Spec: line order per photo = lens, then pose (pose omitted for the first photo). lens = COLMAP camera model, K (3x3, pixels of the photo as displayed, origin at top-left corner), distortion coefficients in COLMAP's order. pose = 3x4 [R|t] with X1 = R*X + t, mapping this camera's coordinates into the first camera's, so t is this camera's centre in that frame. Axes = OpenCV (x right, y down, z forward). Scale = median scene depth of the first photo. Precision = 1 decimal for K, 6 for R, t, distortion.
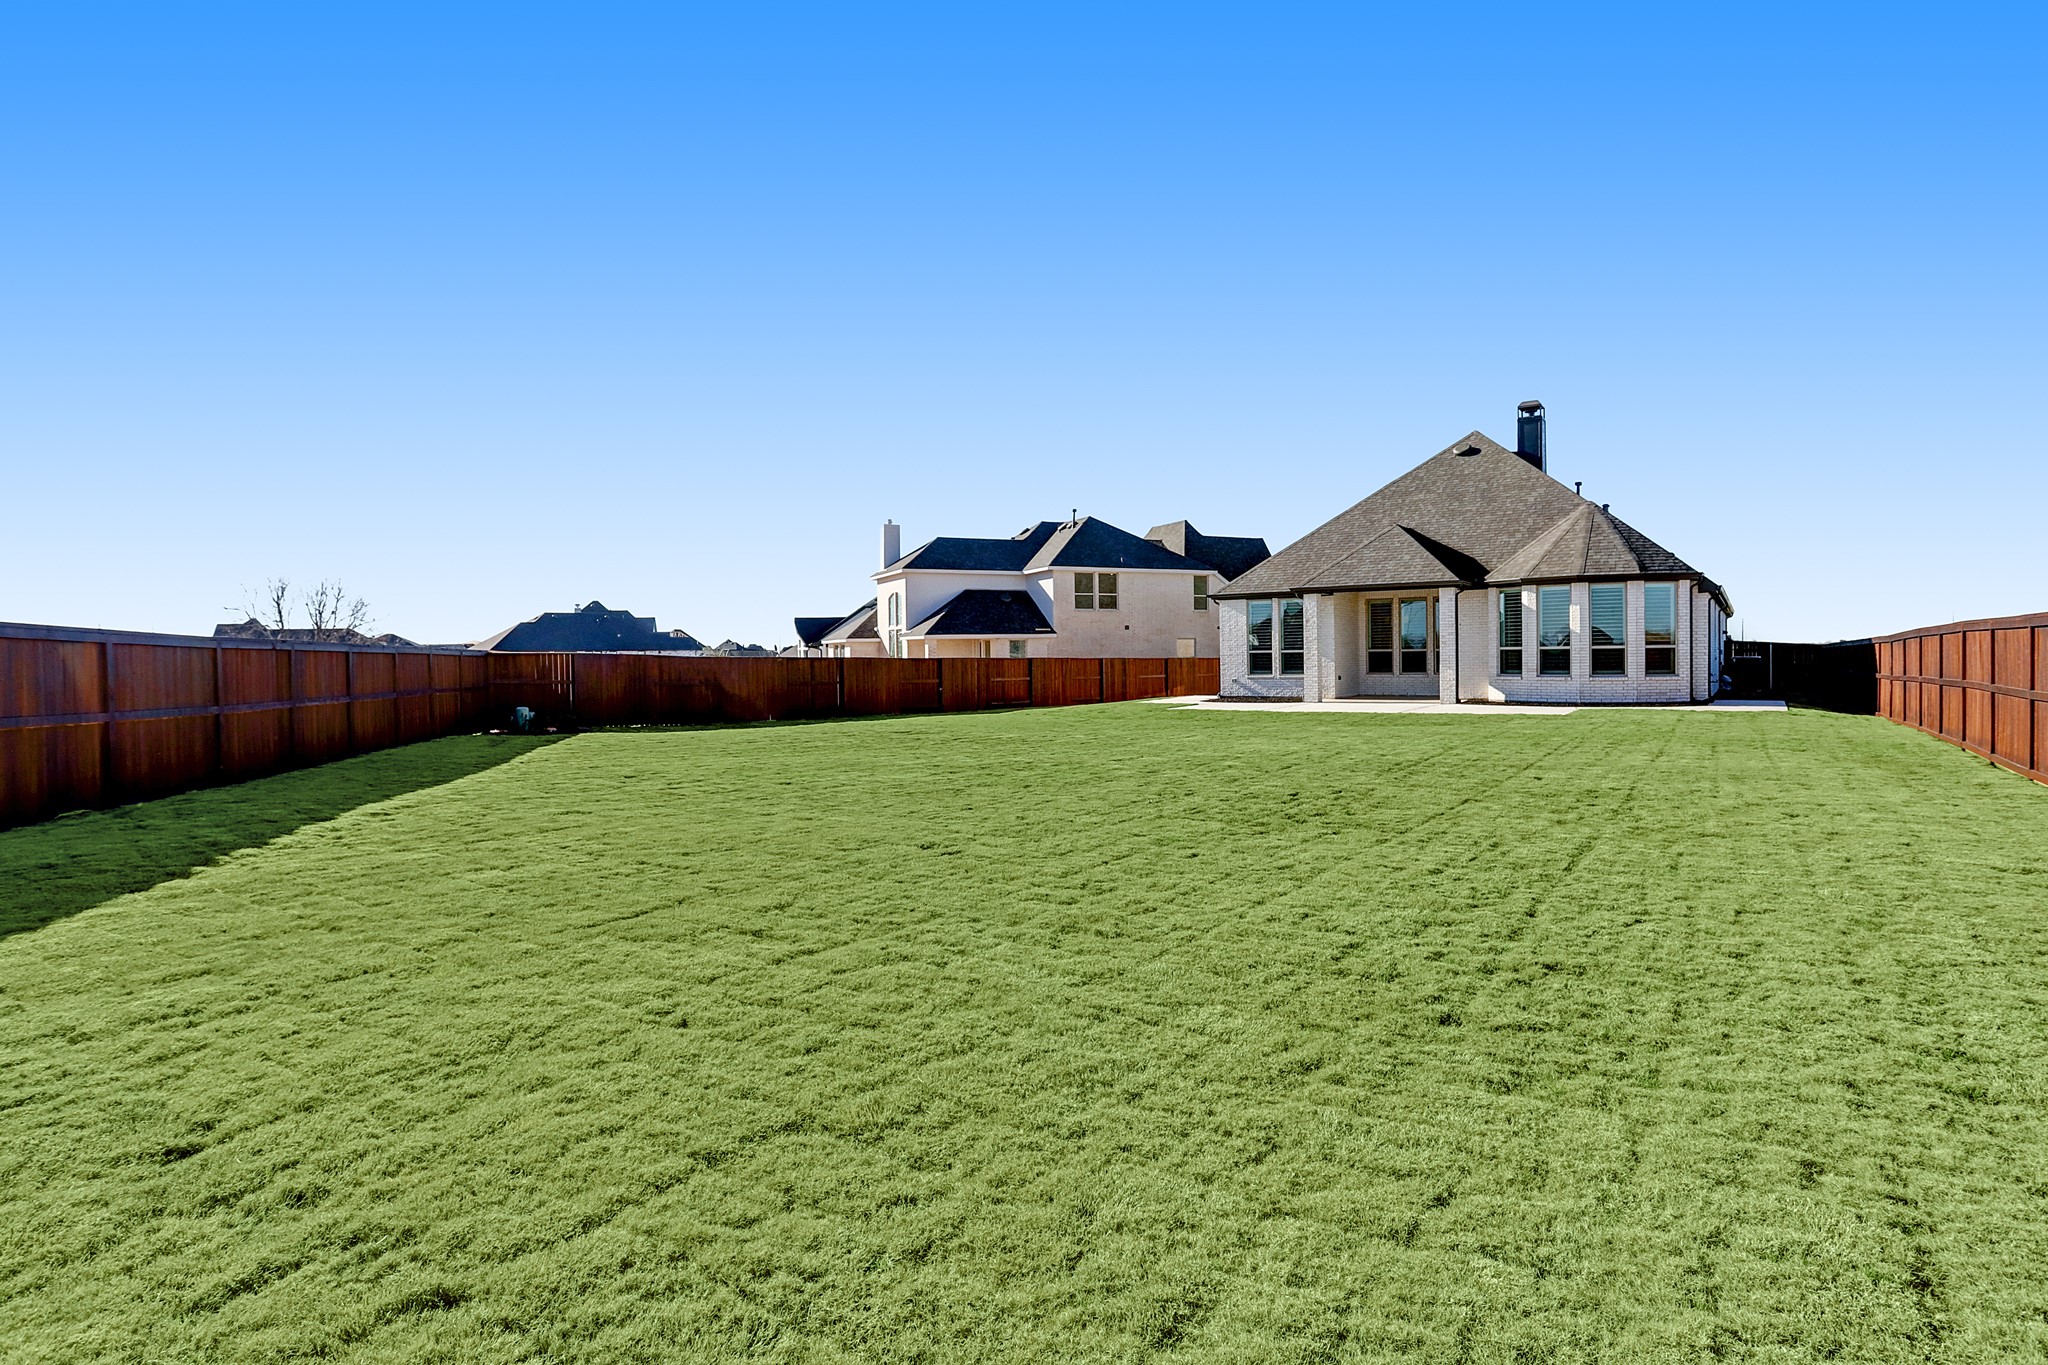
lens RADIAL K [[1024.0, 0, 1026.8], [0, 1024.0, 672.8], [0, 0, 1]] dist [-0.011267, 0.001201]
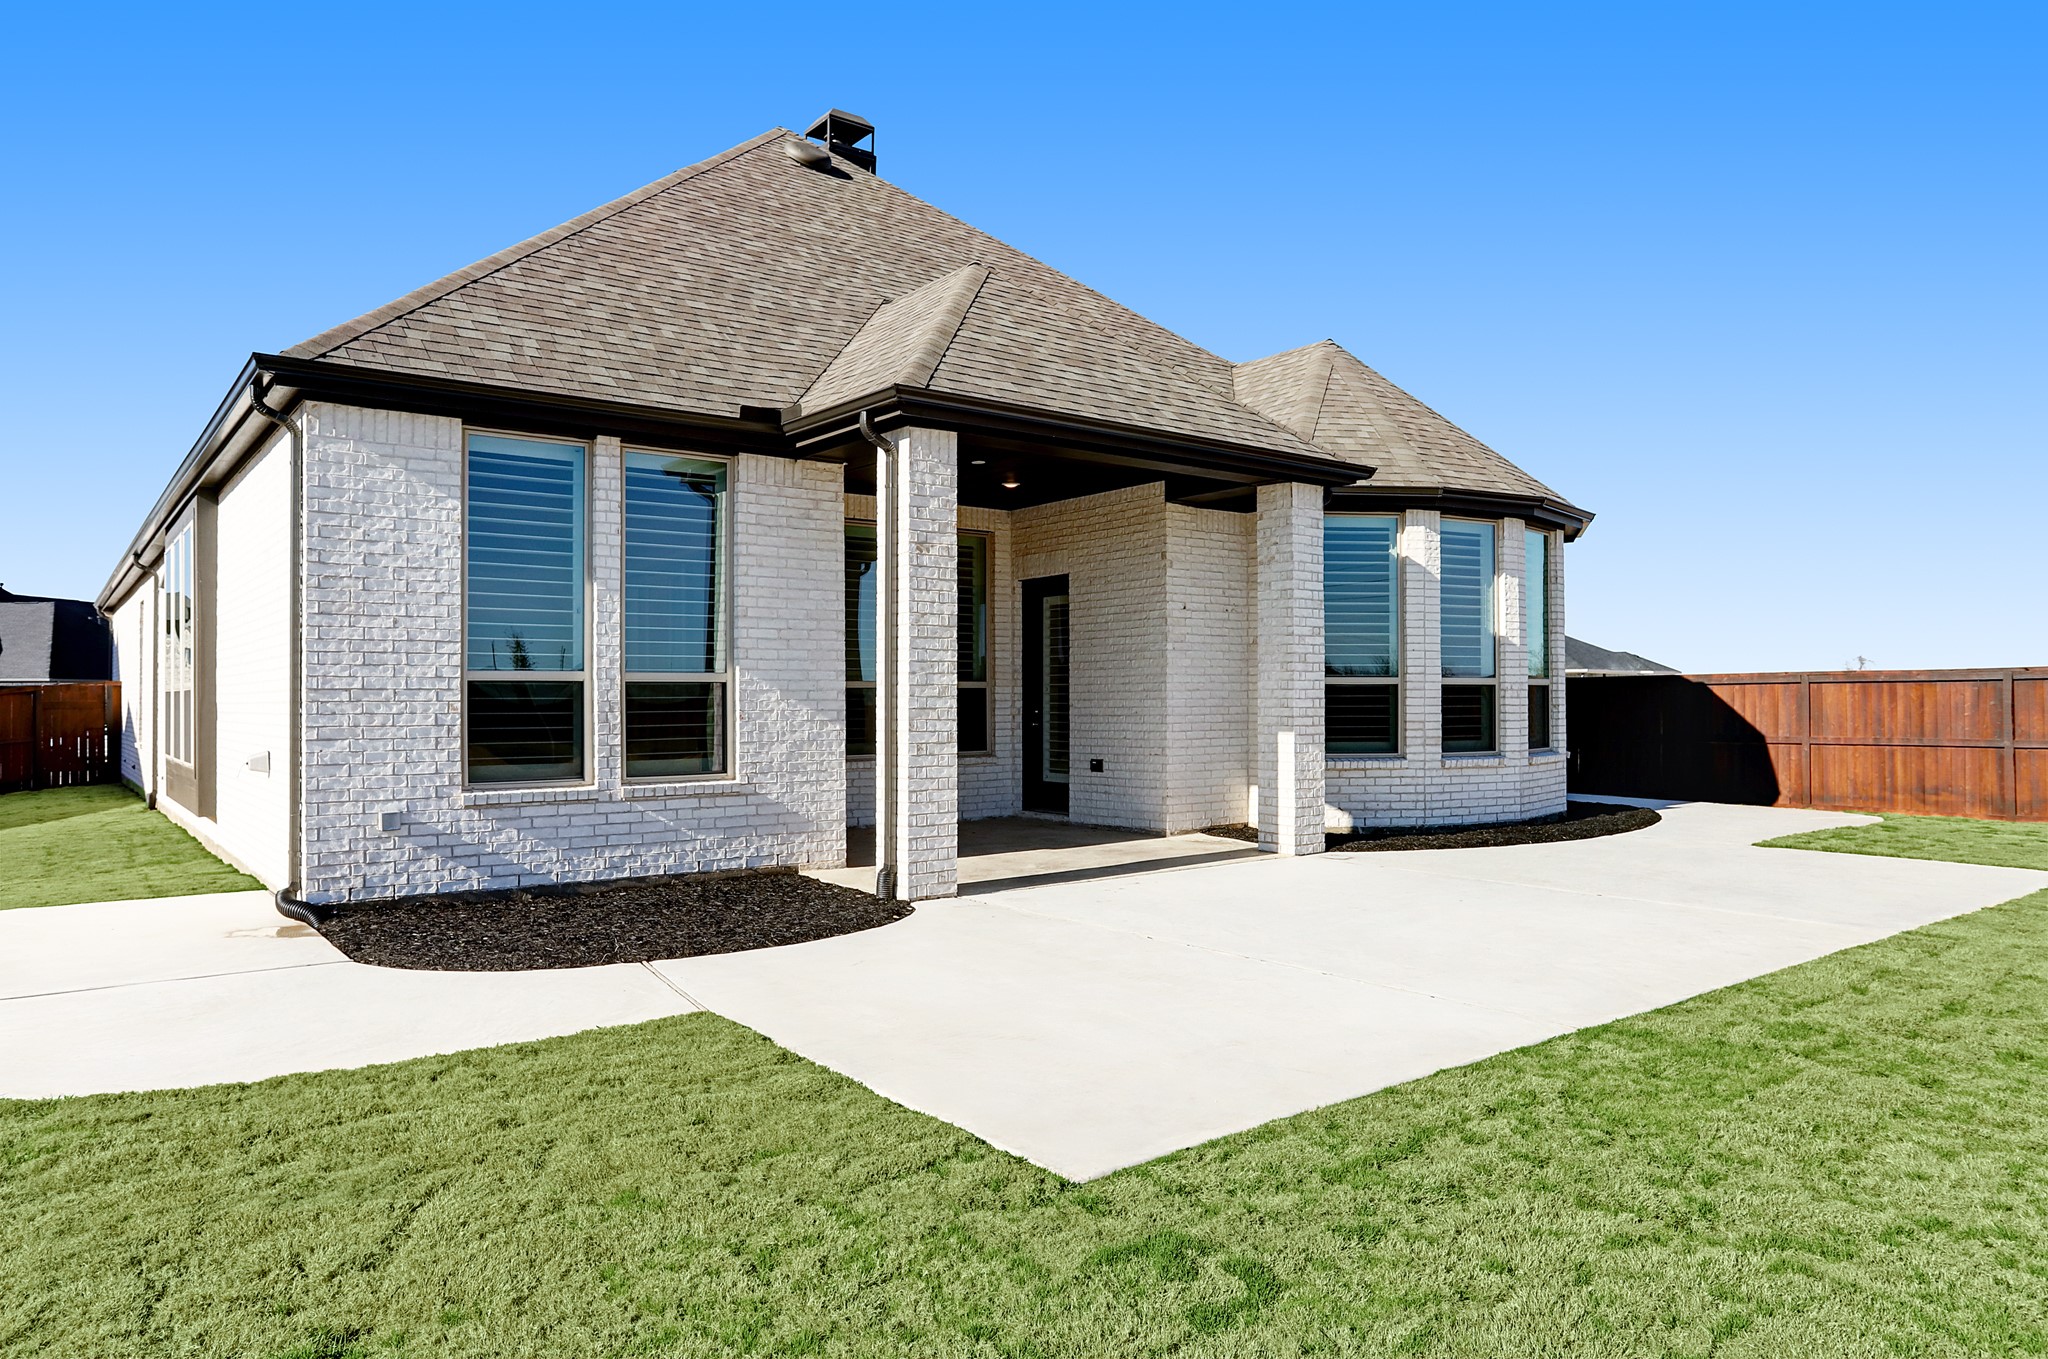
lens RADIAL K [[1298.8, 0, 1024.0], [0, 1298.8, 679.5], [0, 0, 1]] dist [-0.006276, -0.001005]
pose [[0.338075, 0.026206, 0.940754, 0.010291], [0.014646, 0.999345, -0.033102, -0.010756], [-0.941005, 0.024970, 0.337470, 0.923325]]
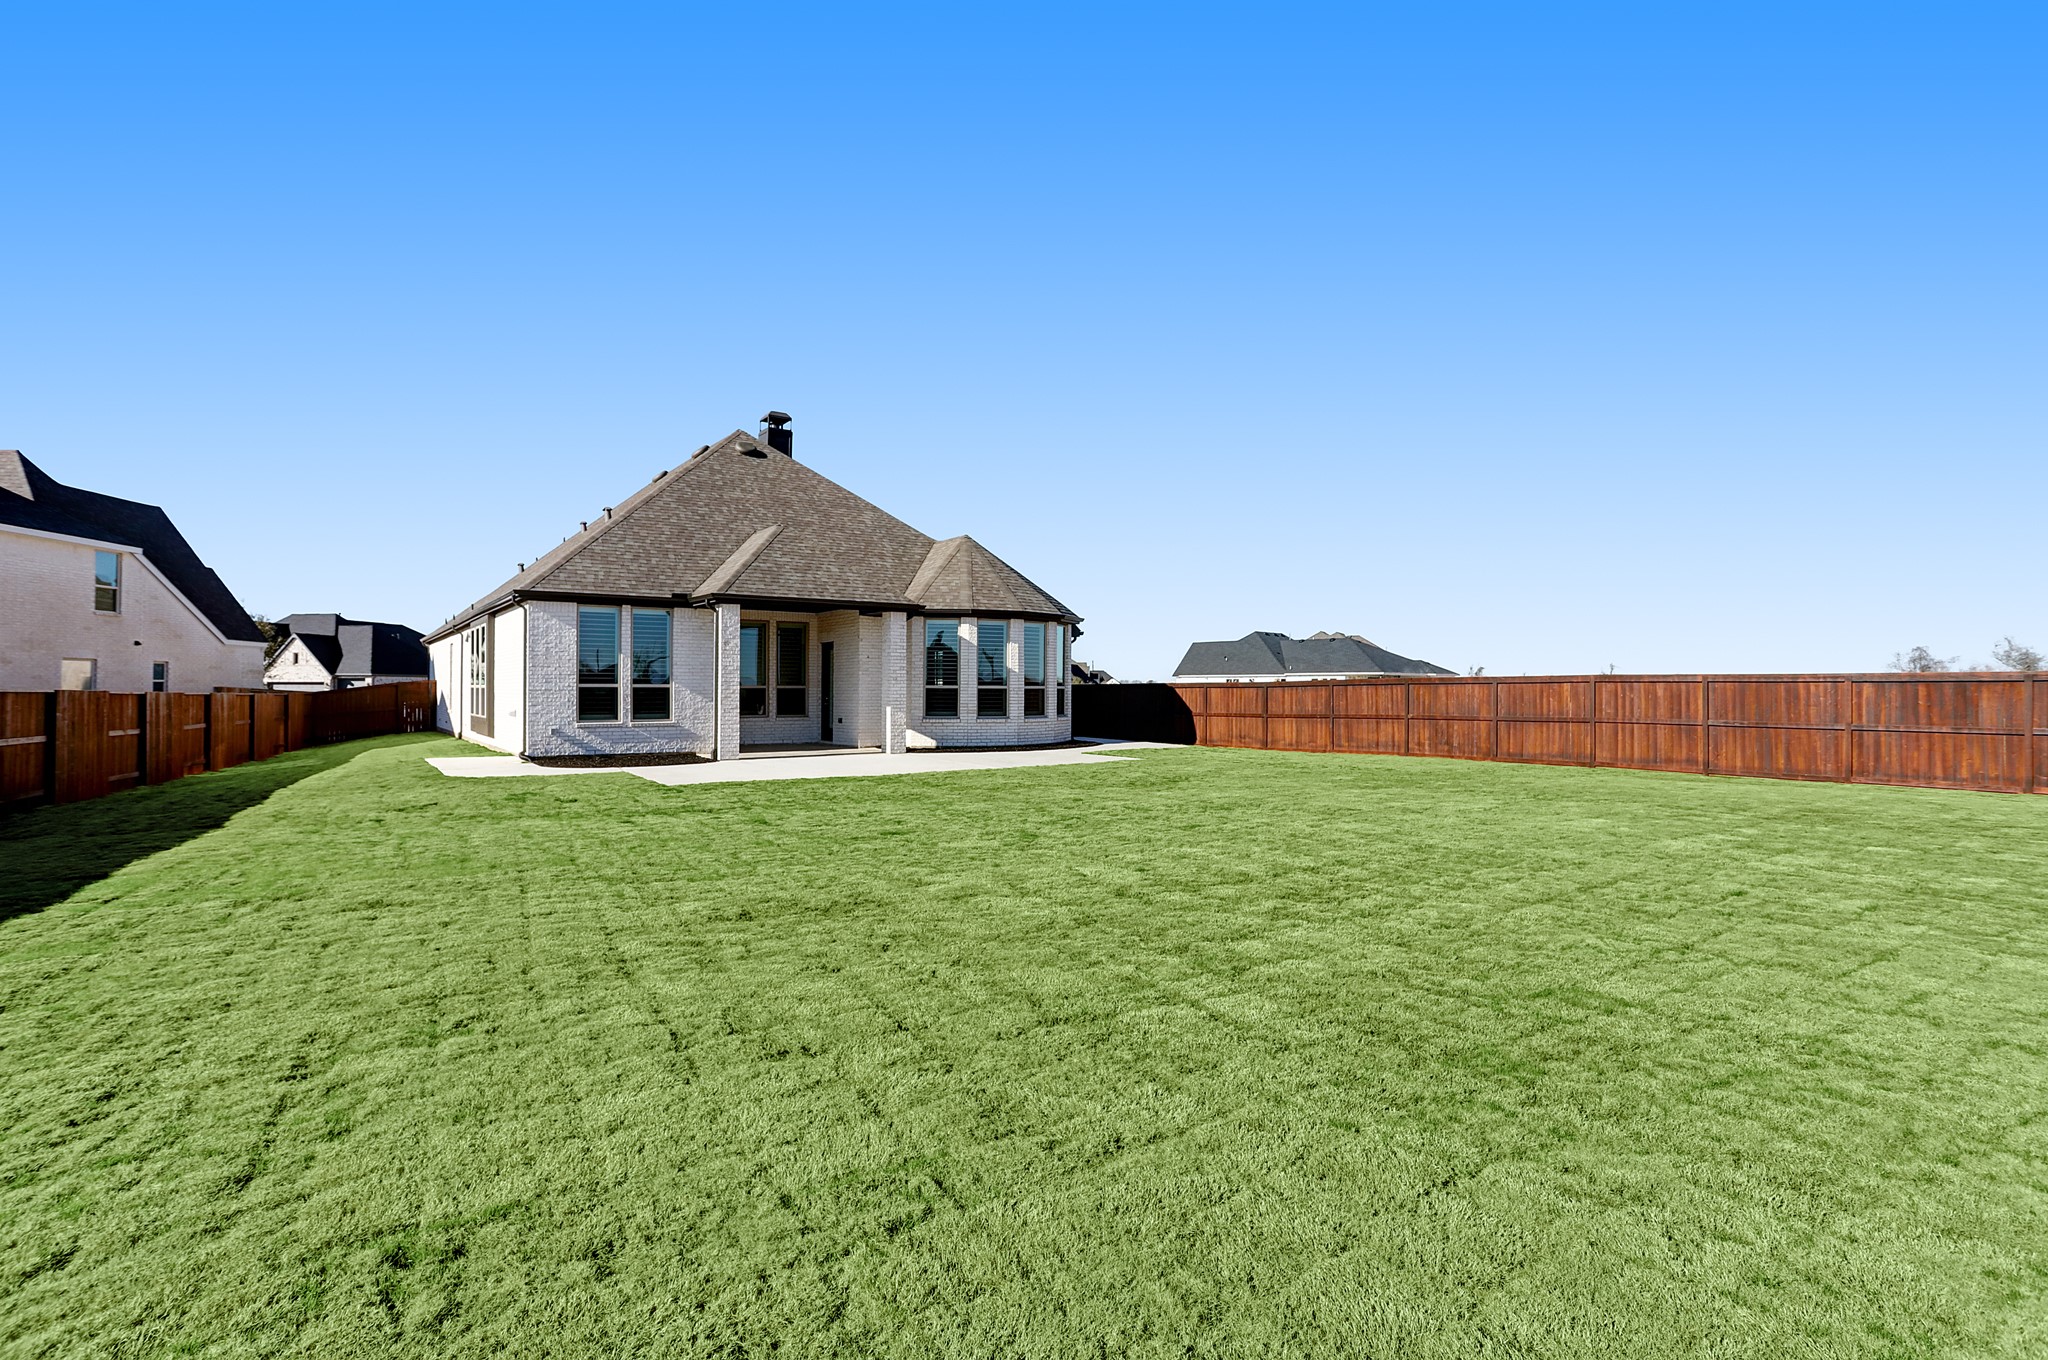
lens RADIAL K [[1004.3, 0, 1003.1], [0, 1004.3, 683.5], [0, 0, 1]] dist [-0.000365, -0.000109]
pose [[0.396699, 0.018980, 0.917752, -0.288511], [0.007327, 0.999689, -0.023842, -0.005529], [-0.917919, 0.016182, 0.396437, 0.583815]]
